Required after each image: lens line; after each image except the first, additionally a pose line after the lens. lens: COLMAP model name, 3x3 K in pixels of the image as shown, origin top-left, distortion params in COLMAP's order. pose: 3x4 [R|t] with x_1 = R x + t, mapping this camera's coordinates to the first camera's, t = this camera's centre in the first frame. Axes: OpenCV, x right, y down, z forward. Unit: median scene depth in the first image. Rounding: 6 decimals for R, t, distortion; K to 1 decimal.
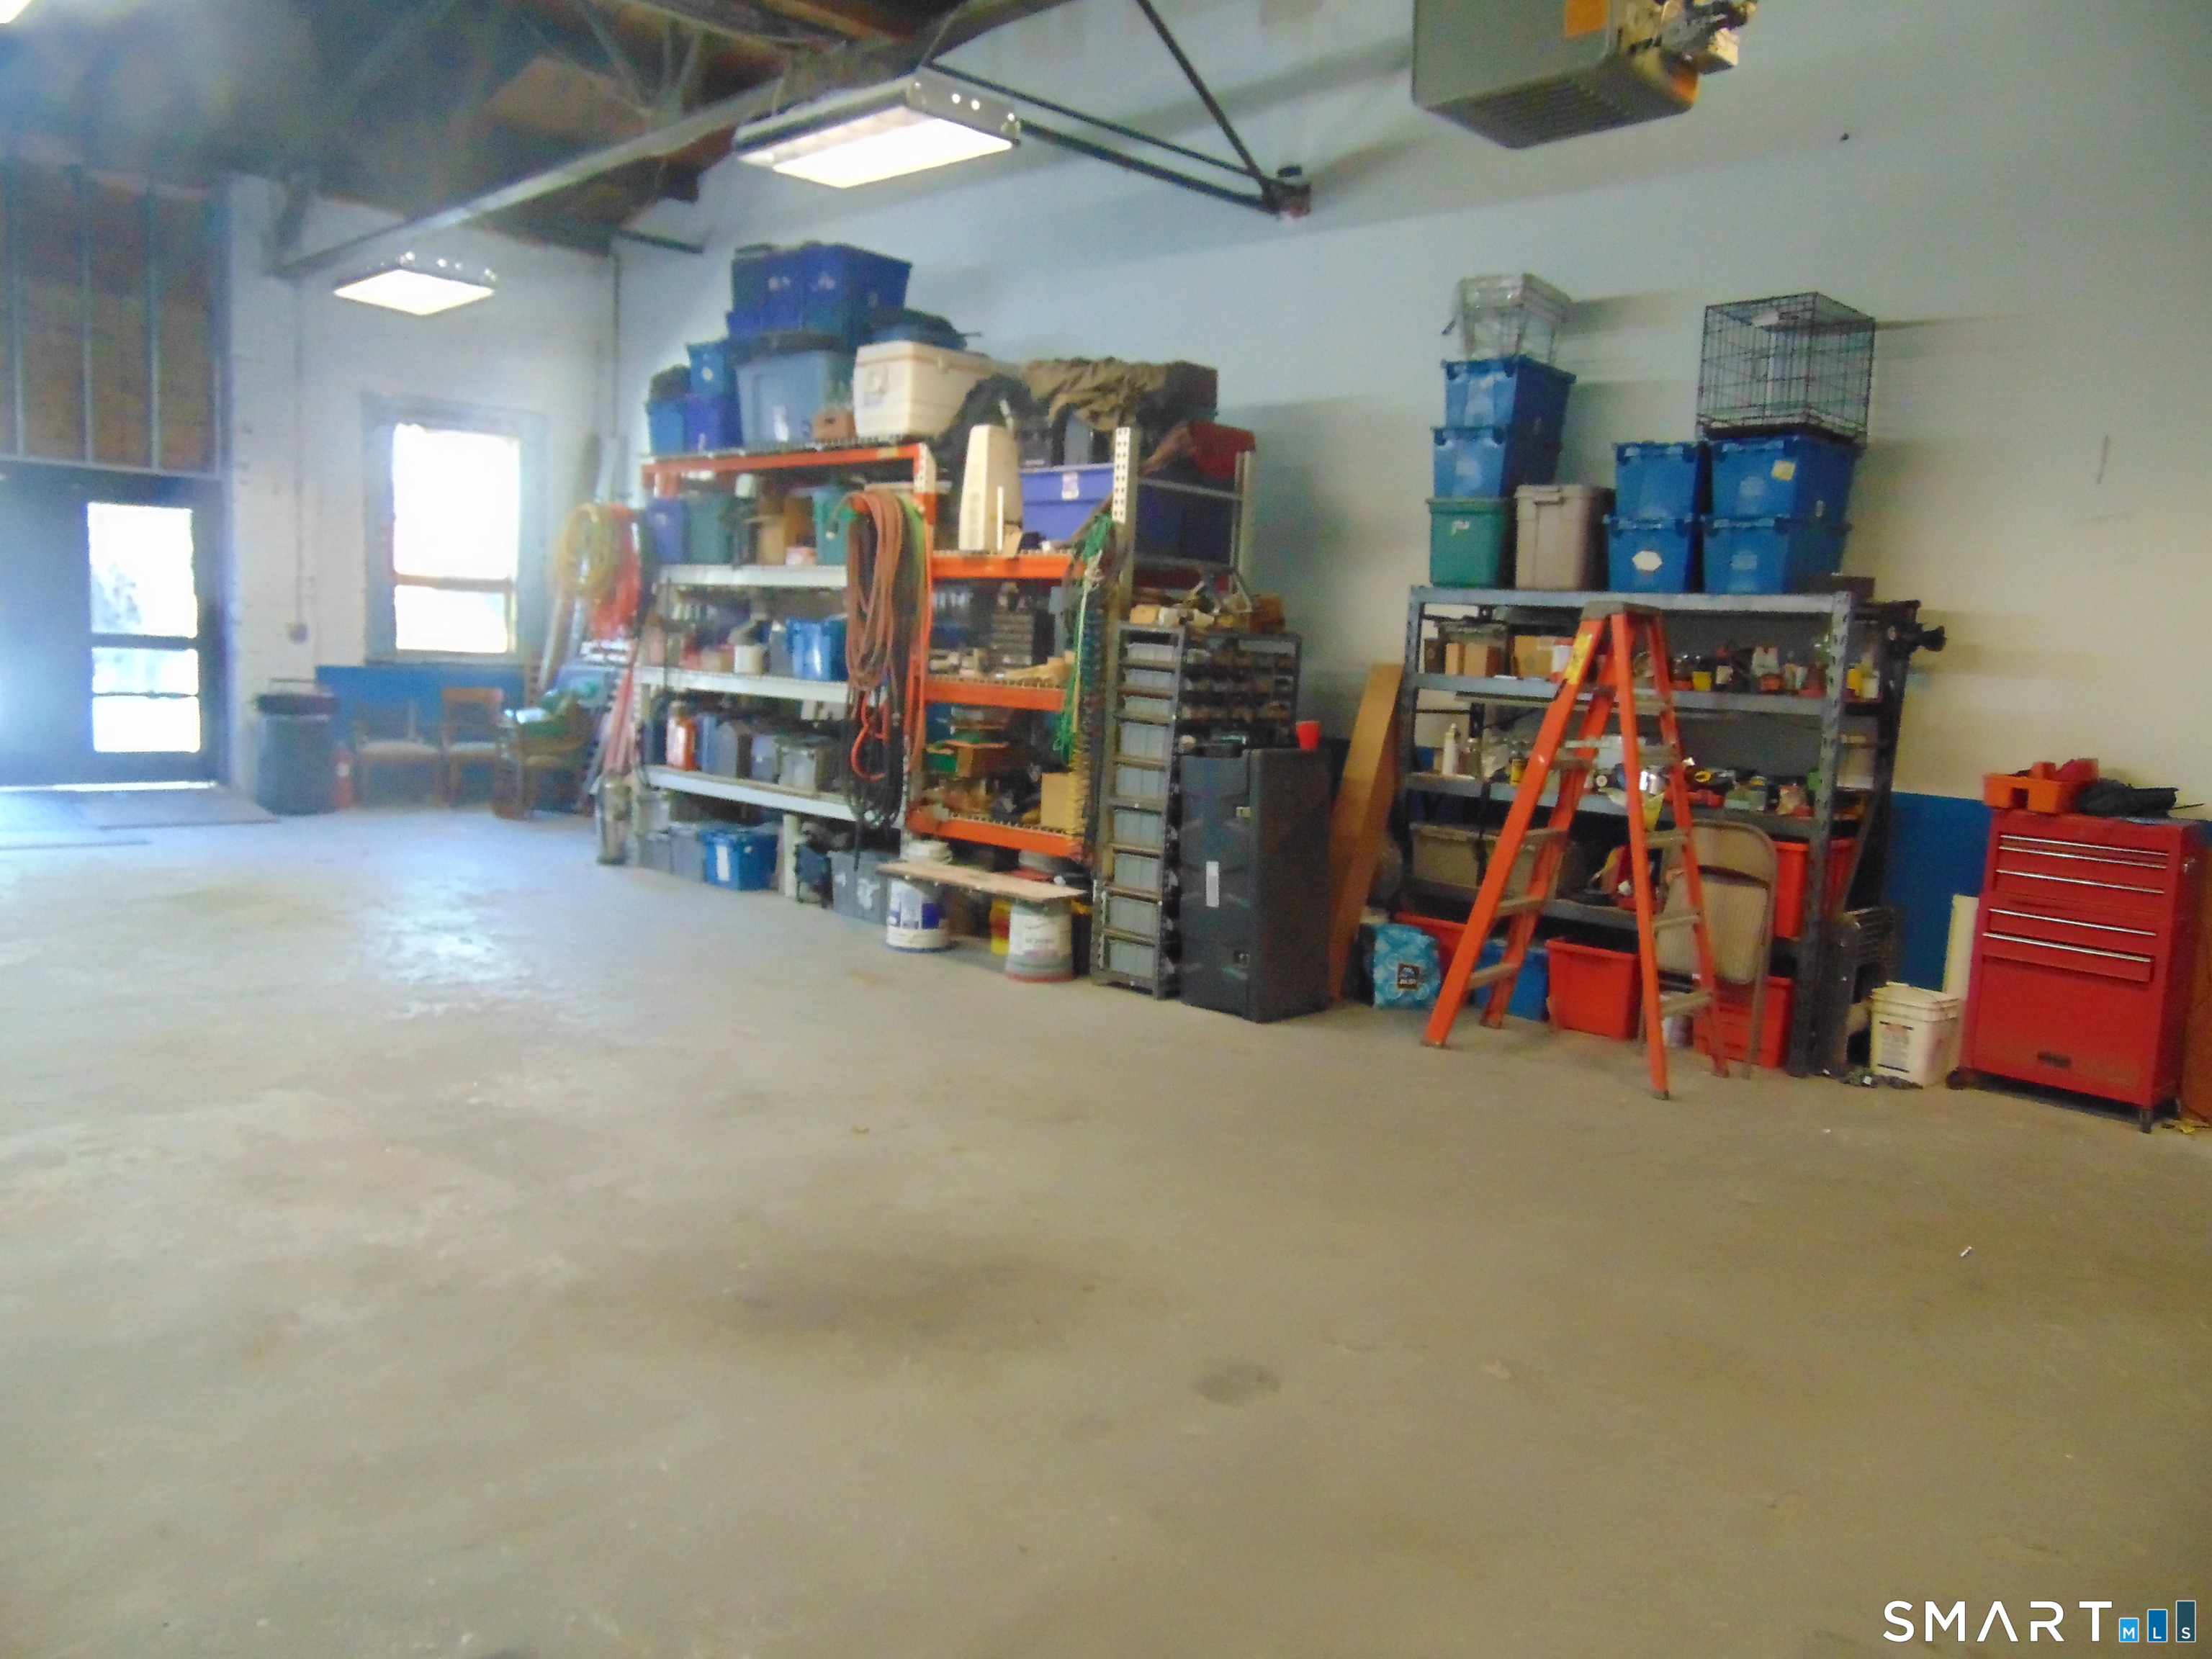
lens RADIAL K [[1650.0, 0, 1104.3], [0, 1650.0, 816.5], [0, 0, 1]] dist [-0.045619, 0.088014]
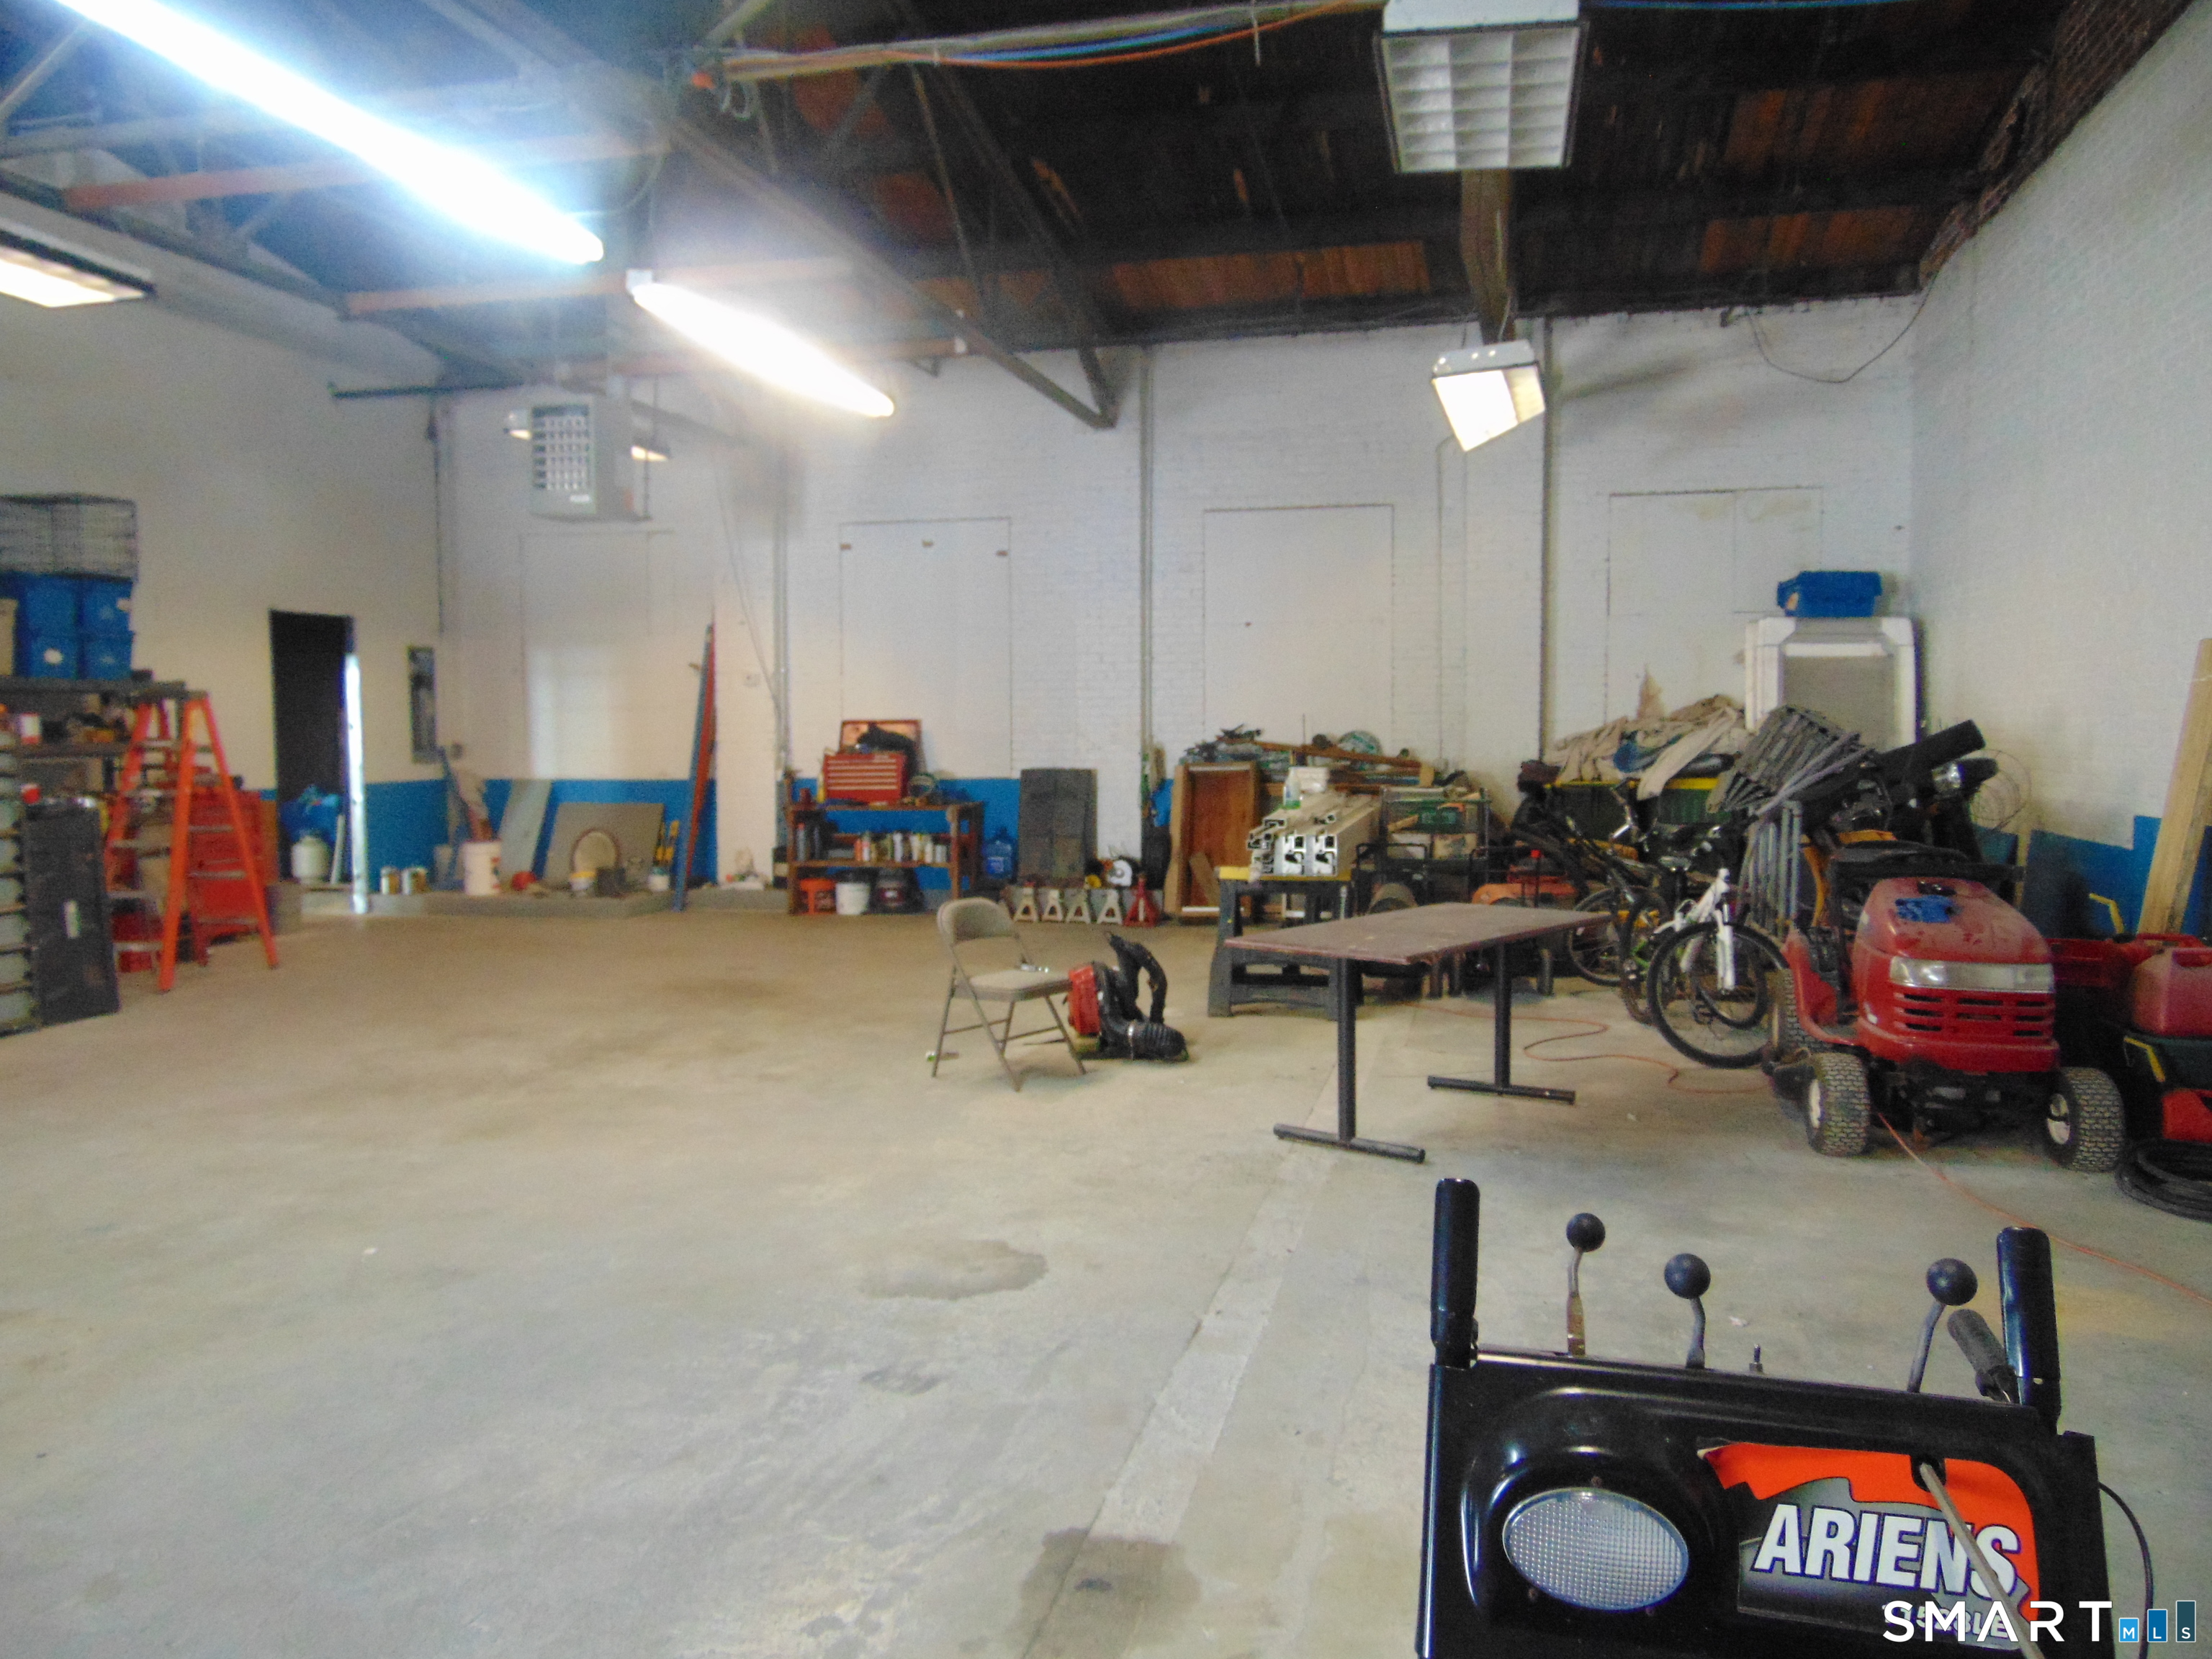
lens RADIAL K [[1654.8, 0, 1105.2], [0, 1654.8, 818.3], [0, 0, 1]] dist [-0.053252, 0.107602]
pose [[-0.530918, -0.100351, 0.841461, -1.217831], [0.061906, 0.985718, 0.156614, -0.158528], [-0.845159, 0.135240, -0.517123, 0.852881]]
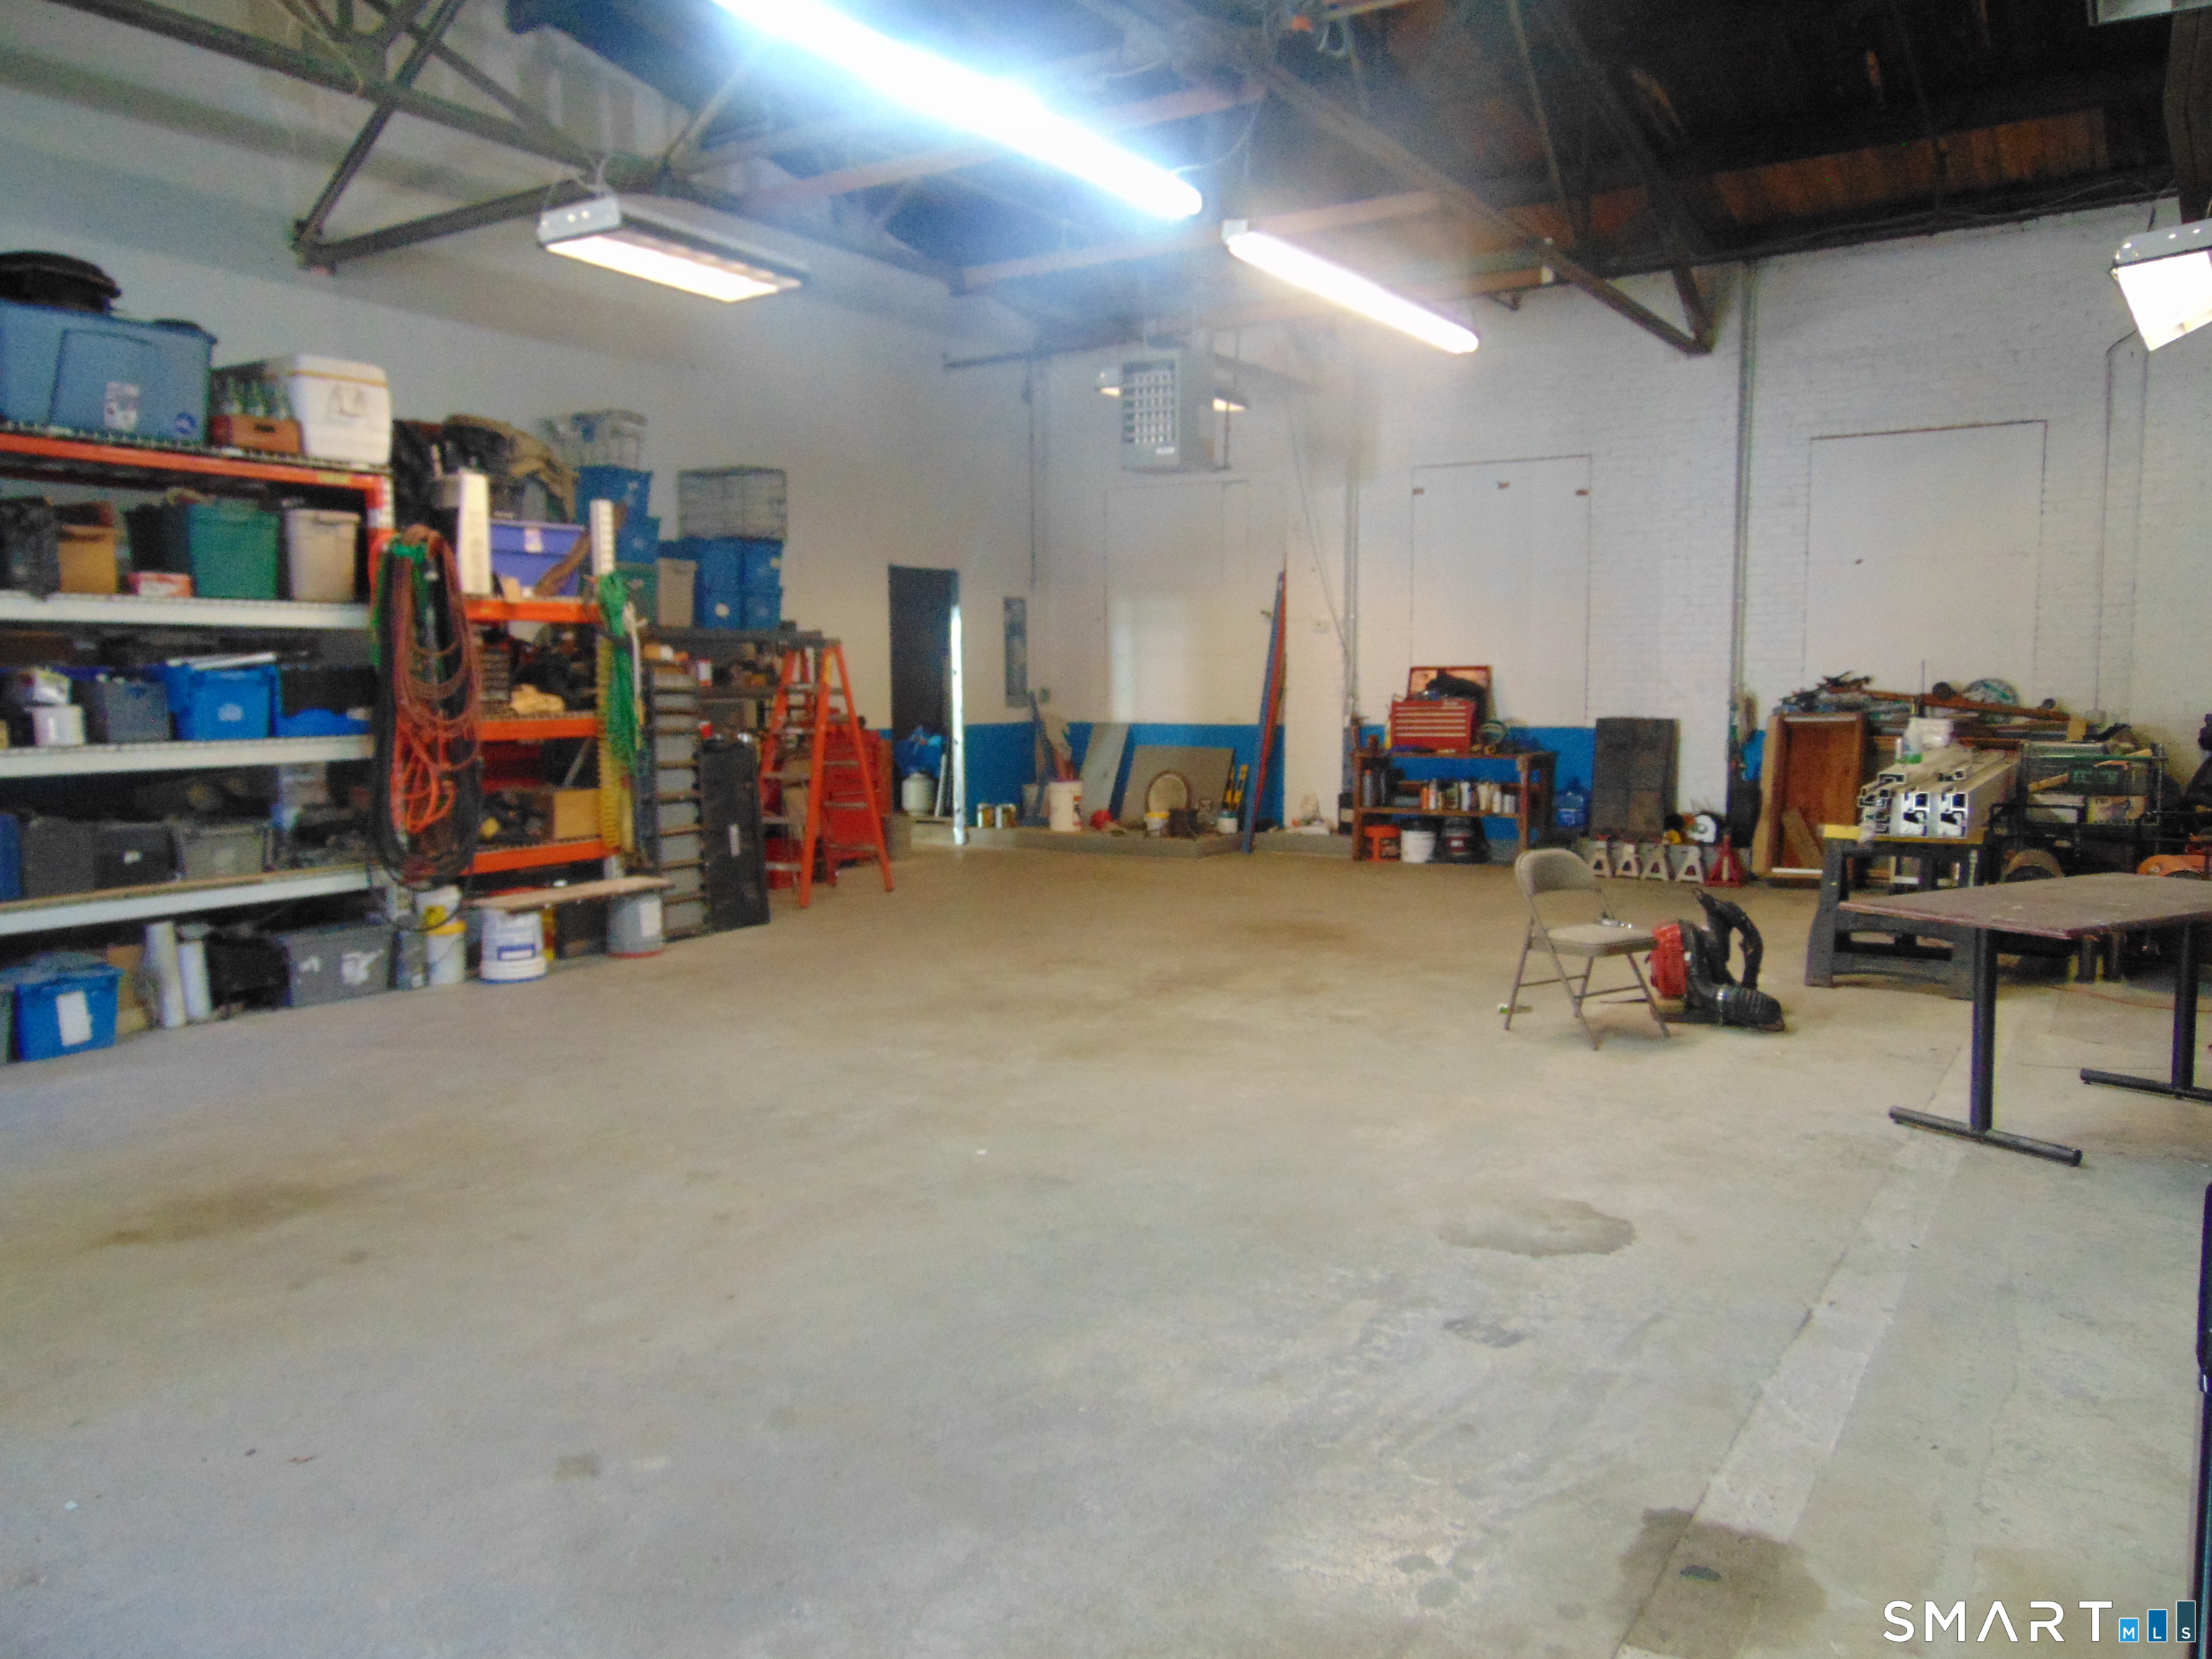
lens RADIAL K [[1654.8, 0, 1105.2], [0, 1654.8, 818.3], [0, 0, 1]] dist [-0.053252, 0.107602]
pose [[-0.225621, -0.137625, 0.964445, -1.209664], [0.090563, 0.982722, 0.161419, -0.156595], [-0.969997, 0.123762, -0.209259, 0.863802]]
